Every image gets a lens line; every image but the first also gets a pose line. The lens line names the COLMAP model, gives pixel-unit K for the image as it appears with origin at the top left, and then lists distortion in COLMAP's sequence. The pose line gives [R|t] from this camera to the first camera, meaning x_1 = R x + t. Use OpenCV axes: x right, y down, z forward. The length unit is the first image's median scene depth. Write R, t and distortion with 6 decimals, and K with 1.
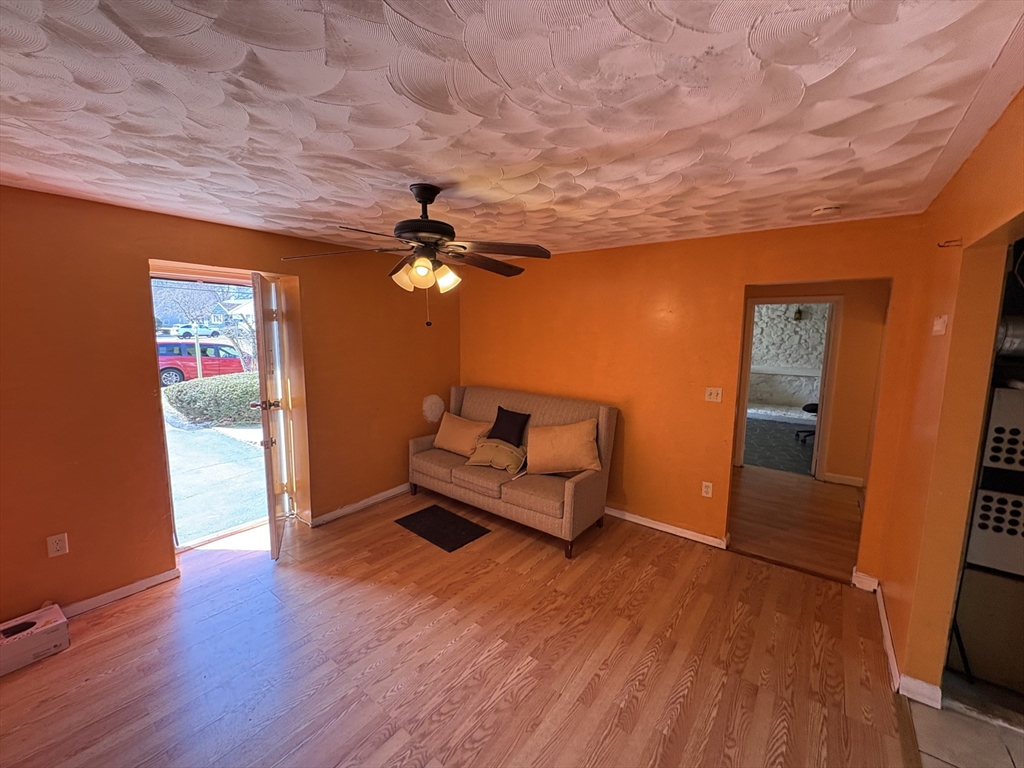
lens RADIAL K [[409.1, 0, 512.2], [0, 409.1, 380.6], [0, 0, 1]] dist [0.001816, 0.000384]
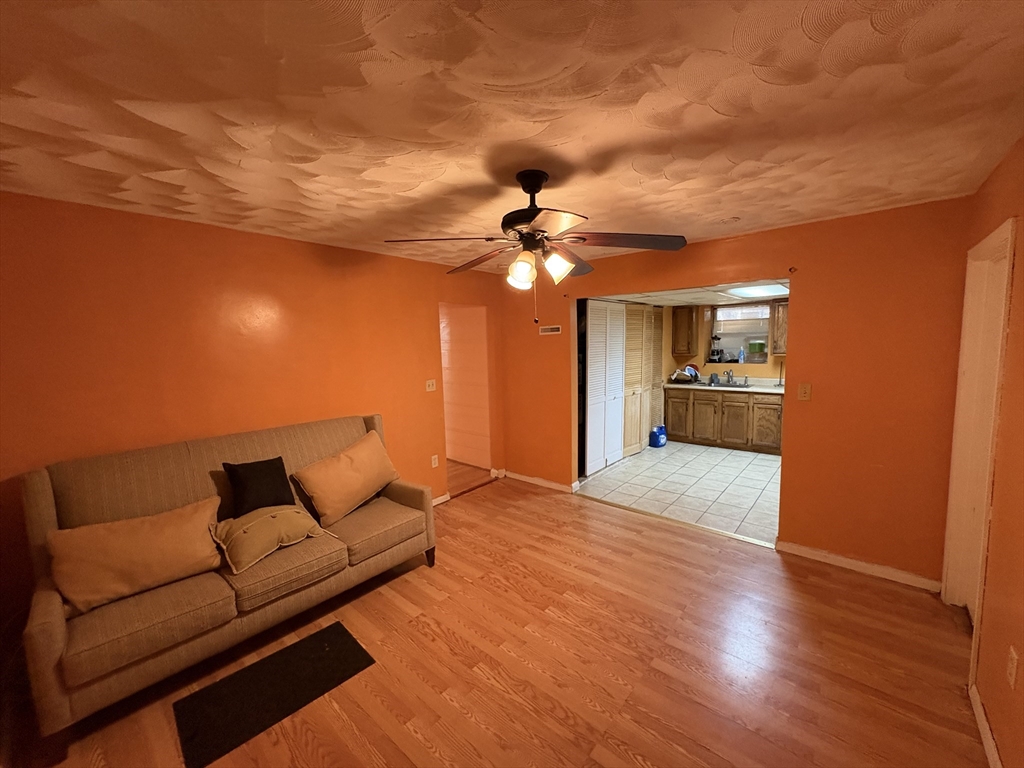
lens RADIAL K [[409.1, 0, 514.3], [0, 409.1, 384.9], [0, 0, 1]] dist [0.001816, 0.000384]
pose [[0.044262, -0.114144, 0.992478, -0.898407], [0.143848, 0.983827, 0.106733, -0.078491], [-0.988609, 0.138042, 0.059966, 0.797527]]
